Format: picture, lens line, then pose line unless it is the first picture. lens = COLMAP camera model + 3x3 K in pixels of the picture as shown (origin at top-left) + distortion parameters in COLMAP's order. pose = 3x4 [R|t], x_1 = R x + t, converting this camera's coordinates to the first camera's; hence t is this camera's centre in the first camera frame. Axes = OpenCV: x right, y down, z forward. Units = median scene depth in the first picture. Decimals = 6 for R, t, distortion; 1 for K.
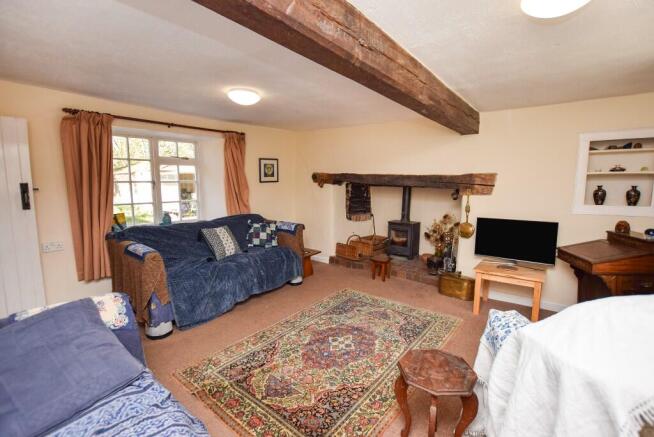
lens RADIAL K [[299.1, 0, 327.0], [0, 299.1, 218.5], [0, 0, 1]] dist [-0.028830, -0.000002]
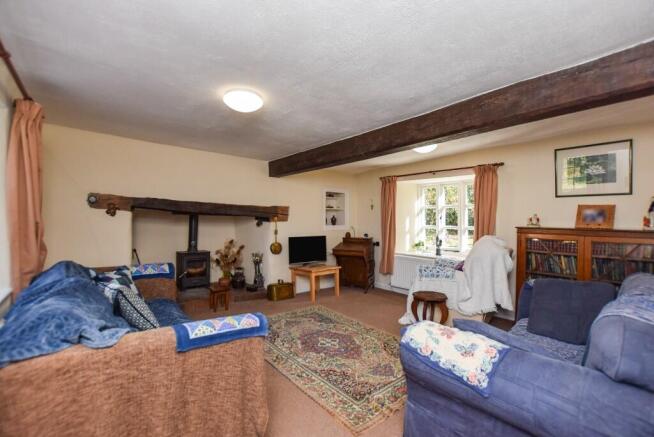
lens RADIAL K [[299.1, 0, 327.0], [0, 299.1, 218.5], [0, 0, 1]] dist [-0.028830, -0.000002]
pose [[0.207727, 0.002778, 0.978183, -0.835078], [0.107440, 0.993881, -0.025638, -0.035690], [-0.972269, 0.110422, 0.206158, 0.521938]]
